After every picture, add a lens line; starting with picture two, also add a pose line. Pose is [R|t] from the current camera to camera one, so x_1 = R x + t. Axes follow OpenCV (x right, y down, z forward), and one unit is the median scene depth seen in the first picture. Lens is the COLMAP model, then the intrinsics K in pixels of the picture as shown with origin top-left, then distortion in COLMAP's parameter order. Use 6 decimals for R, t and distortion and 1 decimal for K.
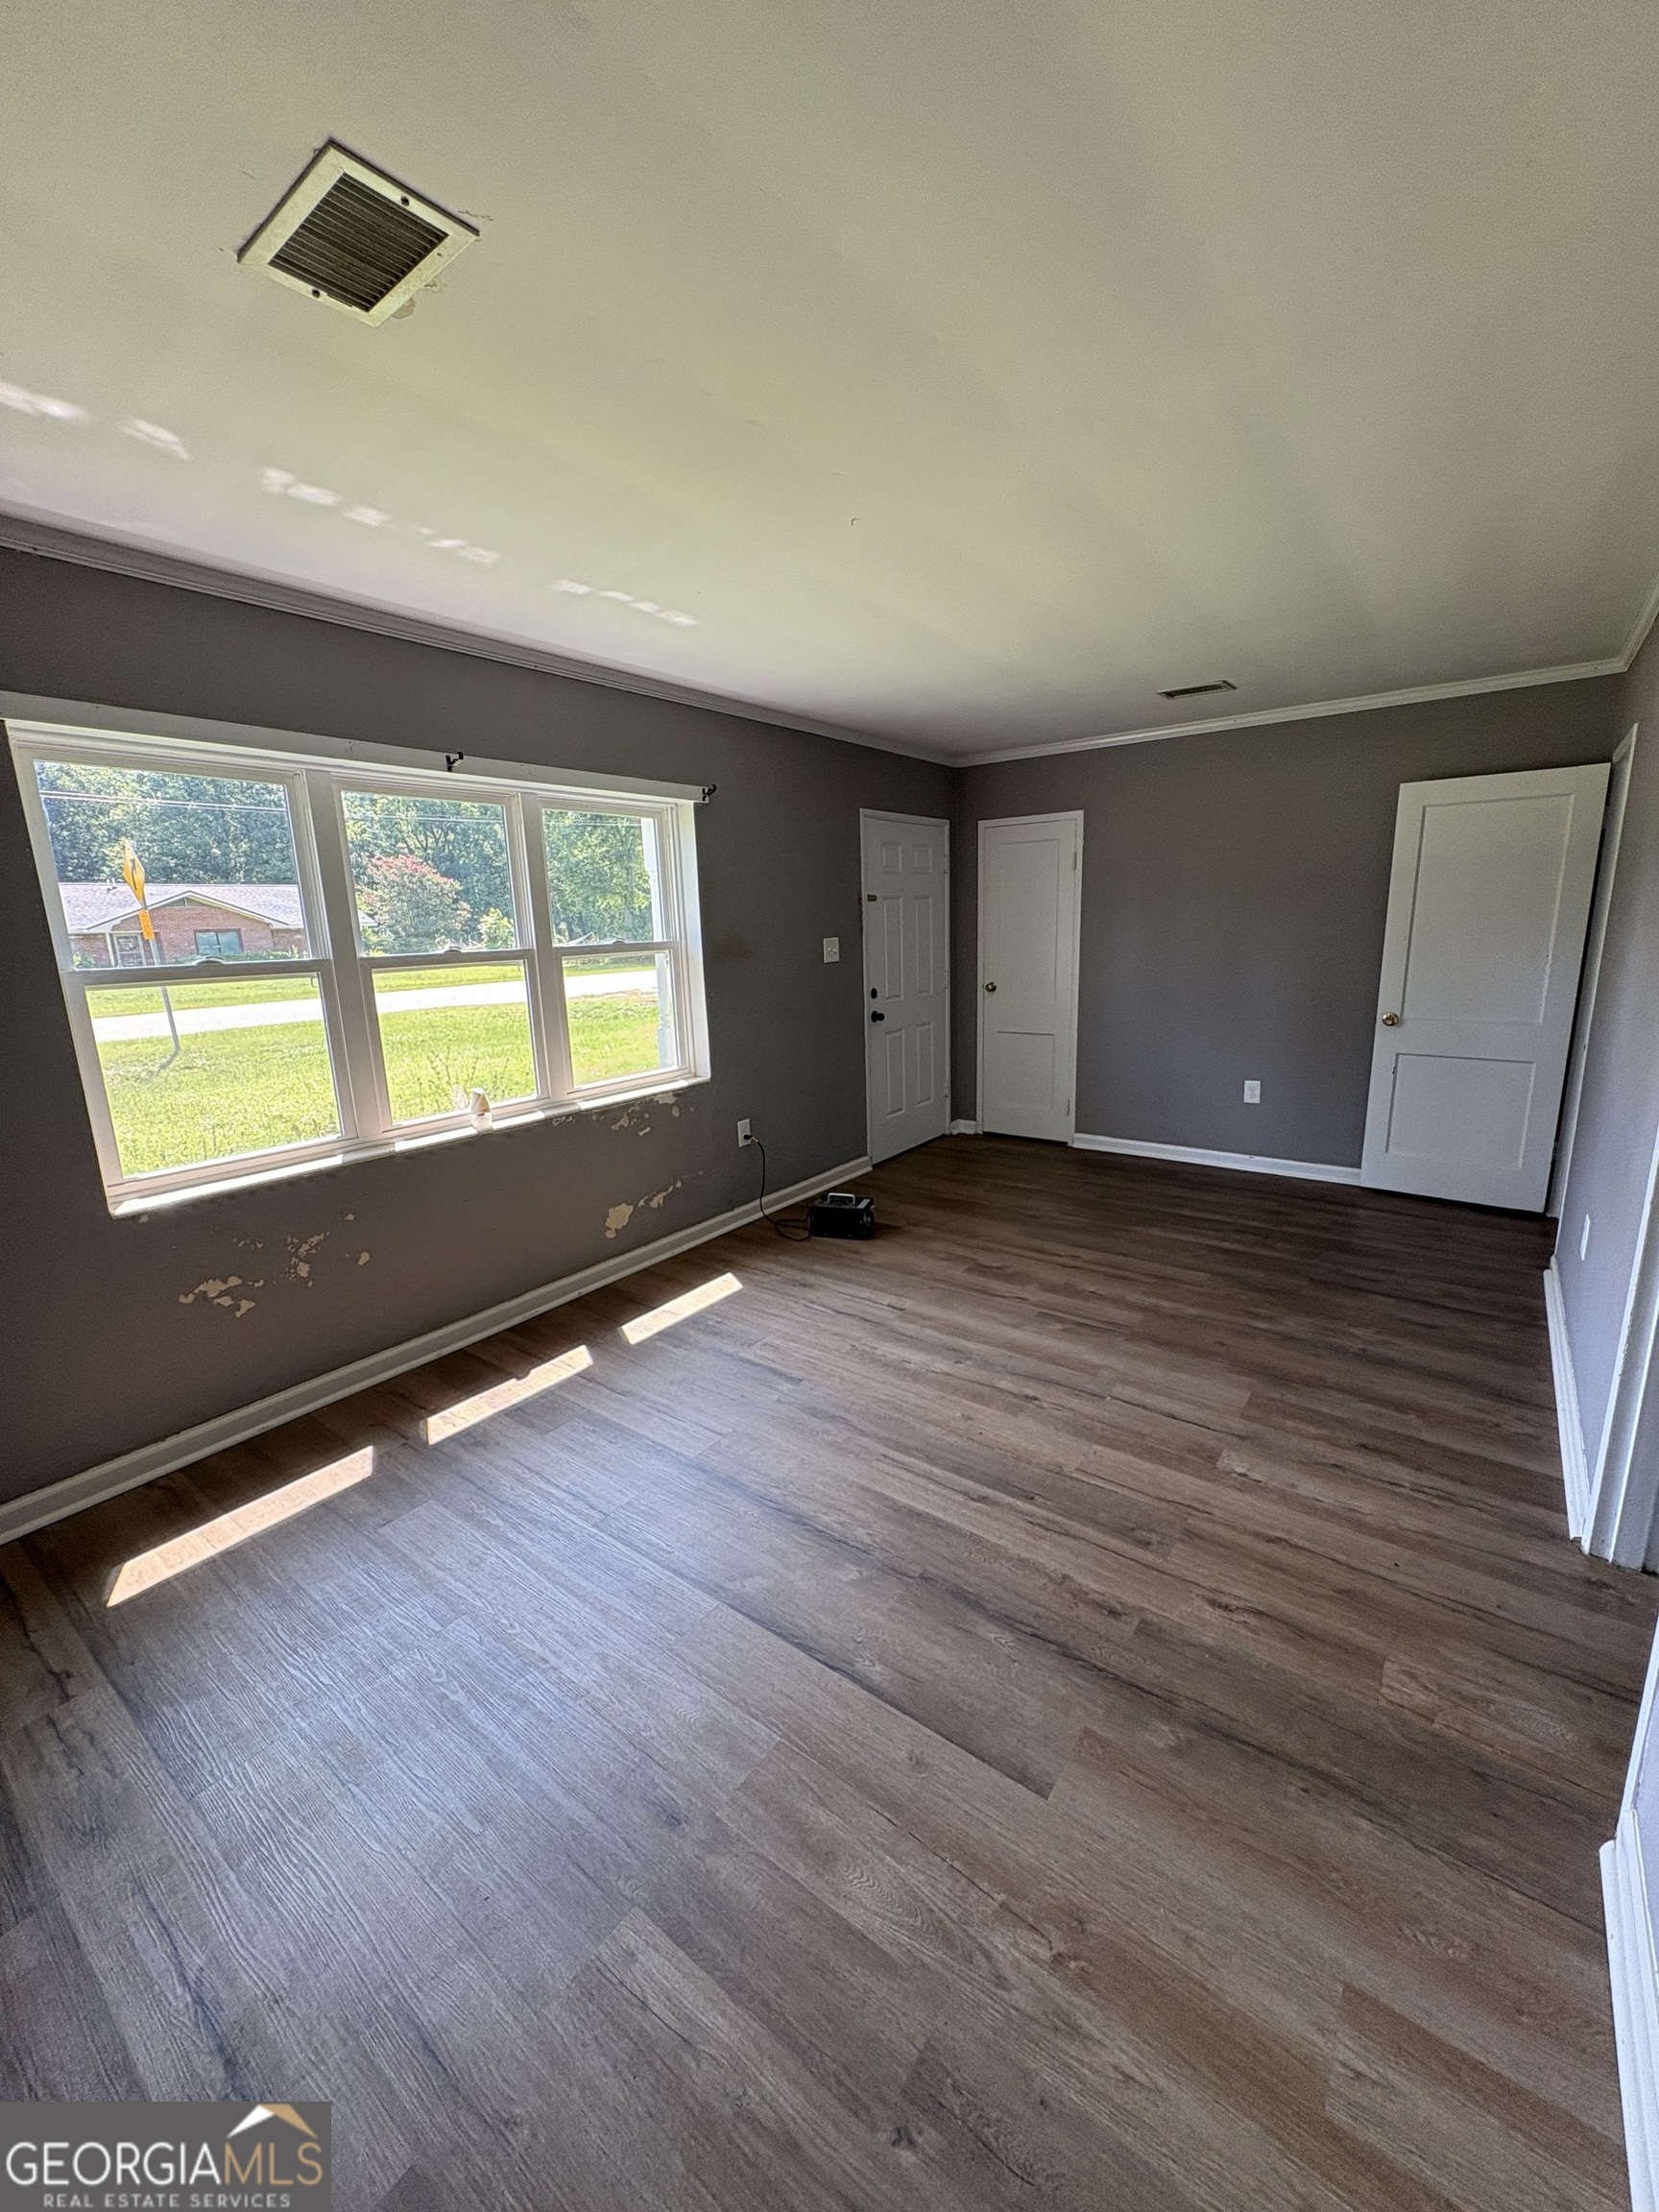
lens RADIAL K [[875.7, 0, 826.3], [0, 875.7, 1110.8], [0, 0, 1]] dist [0.000491, -0.000059]
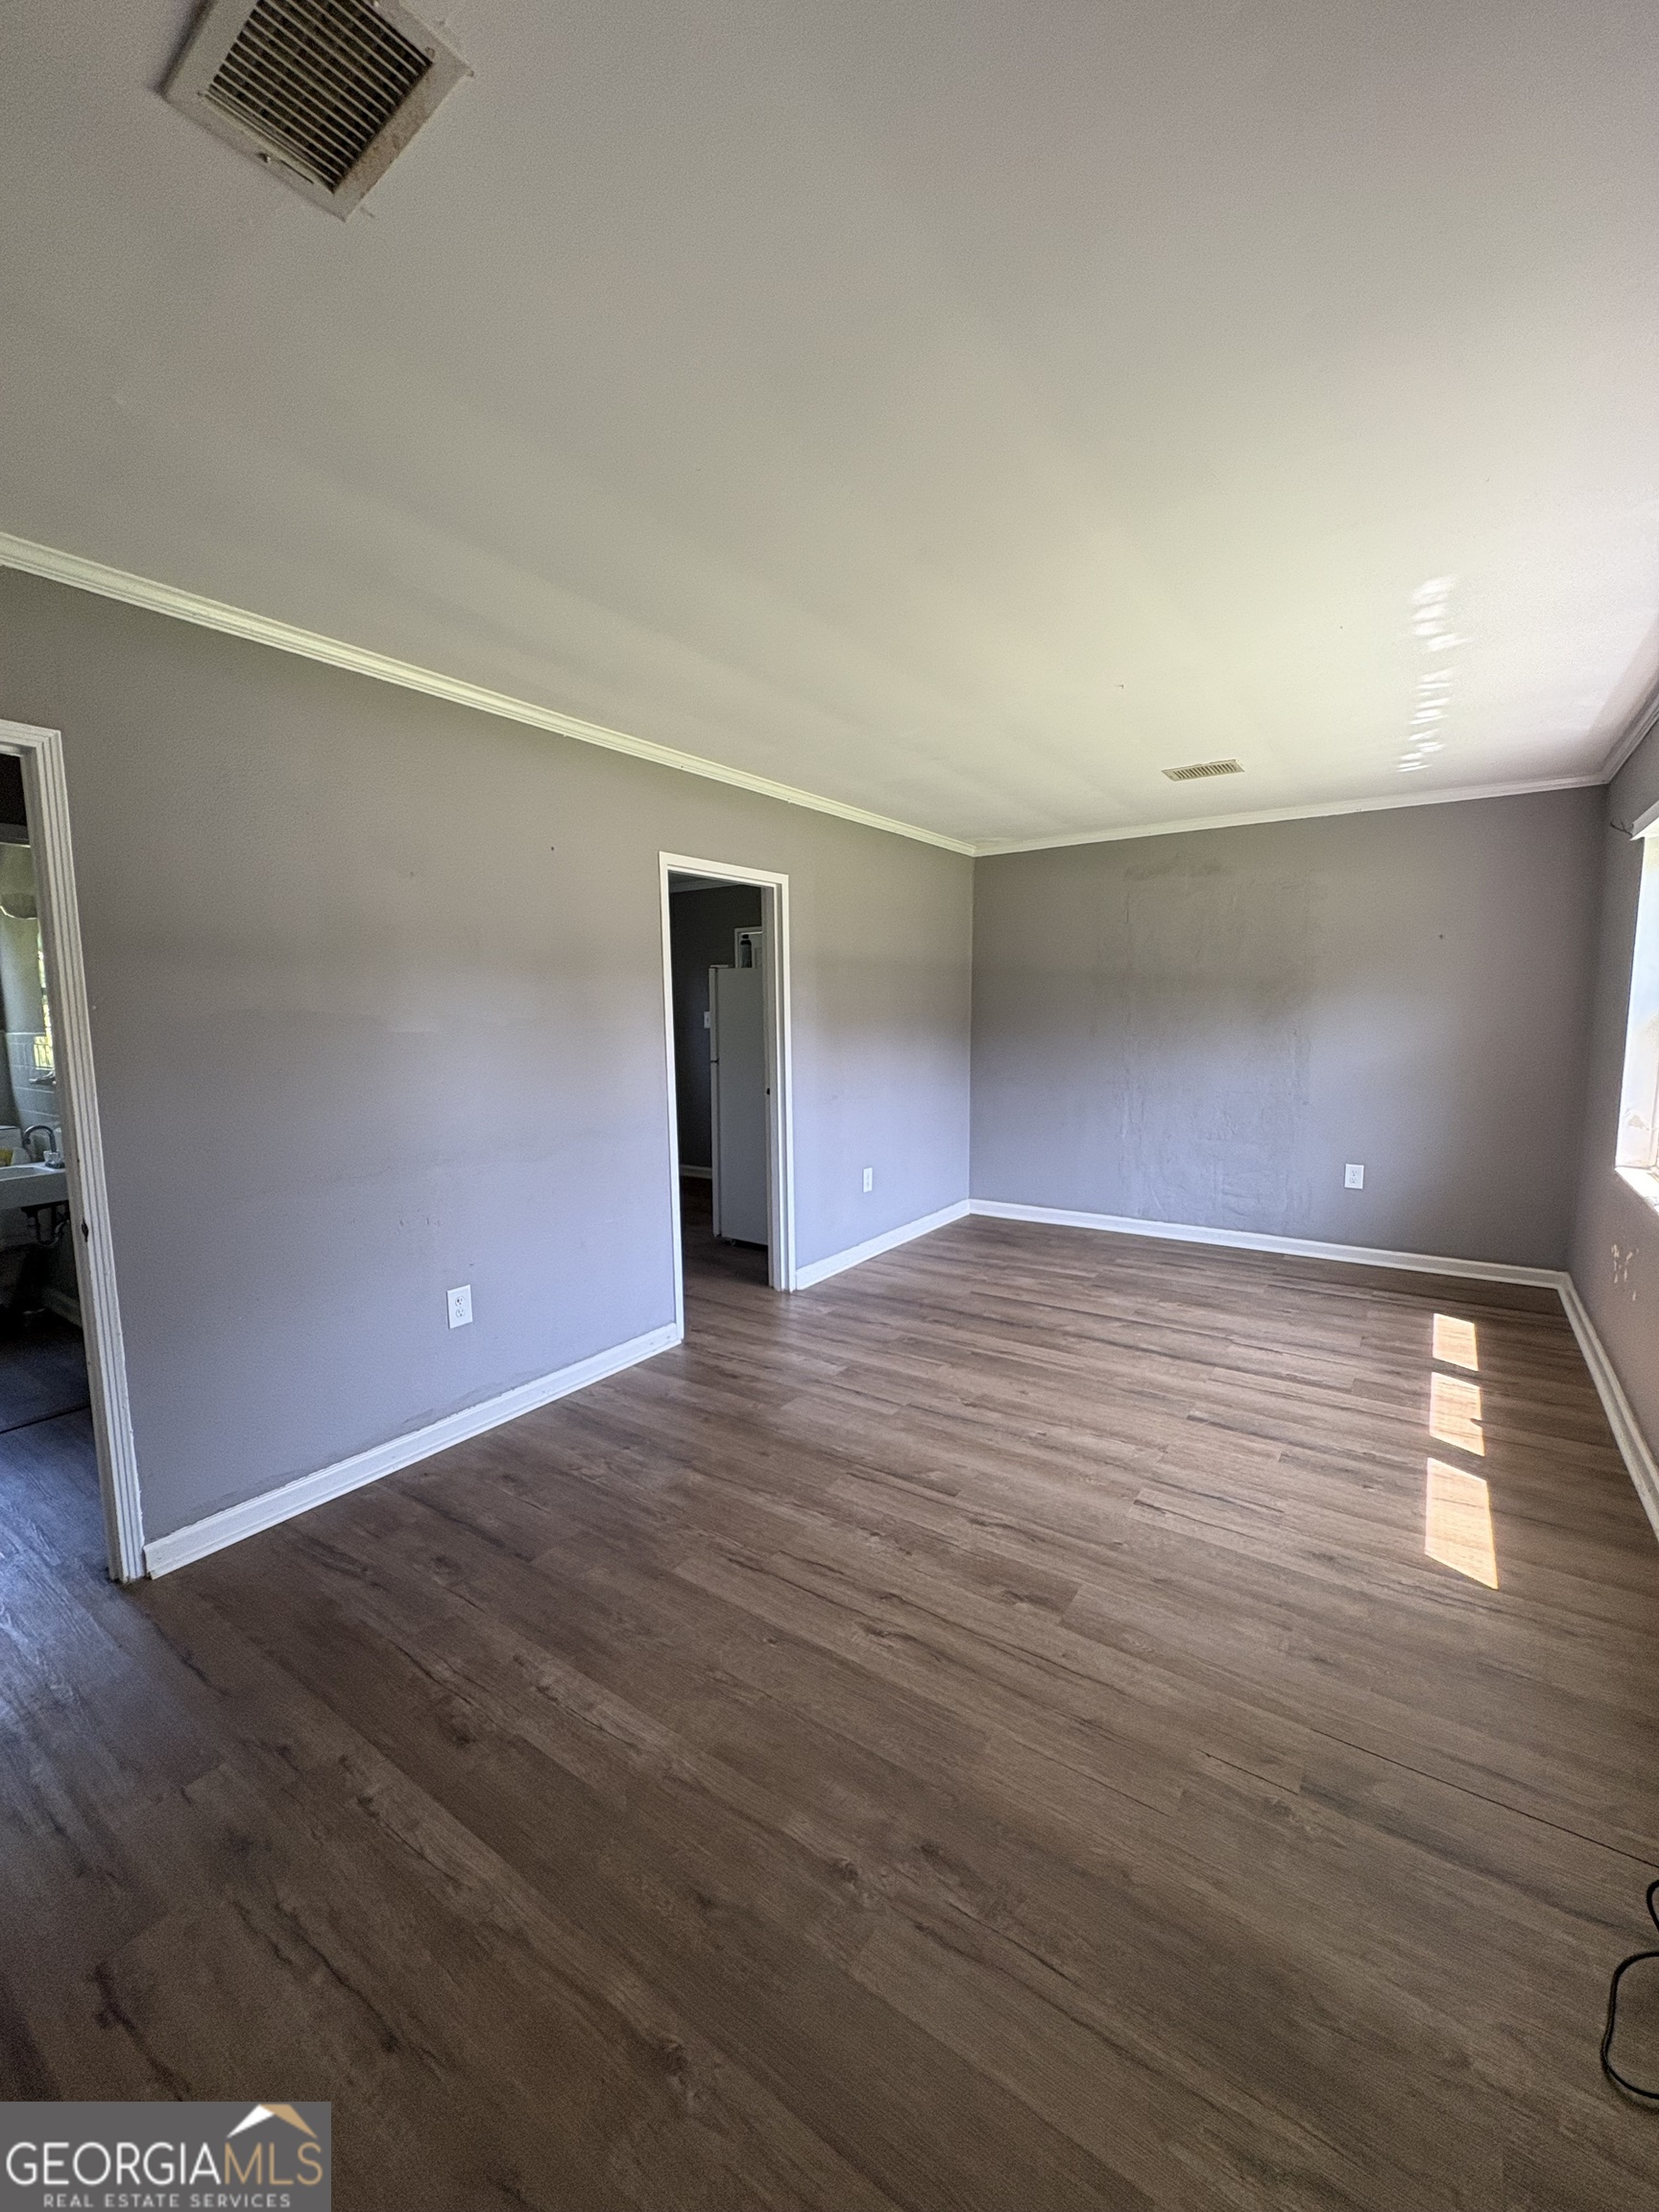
lens RADIAL K [[875.7, 0, 826.3], [0, 875.7, 1110.8], [0, 0, 1]] dist [0.000491, -0.000059]
pose [[-0.998263, 0.049225, -0.032385, 0.406550], [0.035953, 0.944307, 0.327095, -0.383258], [0.046683, 0.325362, -0.944436, 1.798079]]
